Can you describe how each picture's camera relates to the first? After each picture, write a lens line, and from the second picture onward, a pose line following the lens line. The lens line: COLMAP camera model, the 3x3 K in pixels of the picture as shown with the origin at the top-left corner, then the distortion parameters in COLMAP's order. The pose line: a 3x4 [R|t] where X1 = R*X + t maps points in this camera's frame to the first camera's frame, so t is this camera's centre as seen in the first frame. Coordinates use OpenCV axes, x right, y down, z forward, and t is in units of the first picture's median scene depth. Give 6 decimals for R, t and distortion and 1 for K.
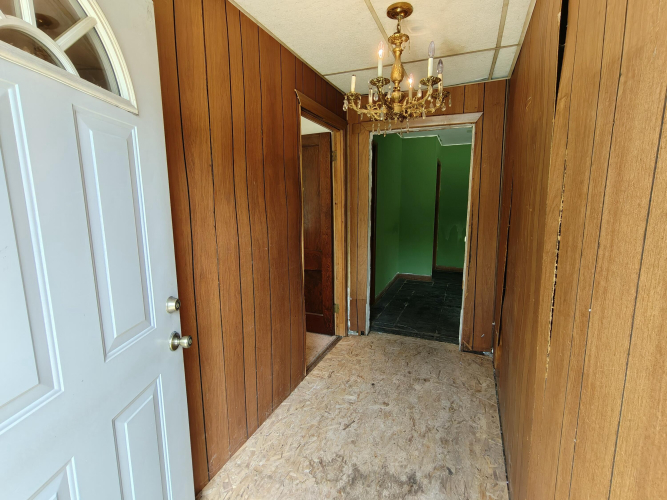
lens RADIAL K [[315.1, 0, 333.0], [0, 315.1, 248.1], [0, 0, 1]] dist [0.001144, -0.000076]
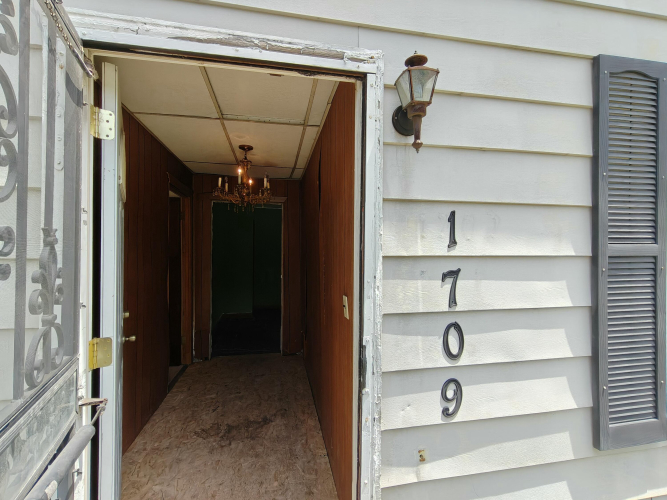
lens RADIAL K [[315.1, 0, 333.1], [0, 315.1, 248.7], [0, 0, 1]] dist [0.001144, -0.000076]
pose [[0.828276, 0.009683, 0.560236, -0.248626], [0.077679, 0.988212, -0.131923, 0.066538], [-0.554909, 0.152787, 0.817760, -0.436394]]
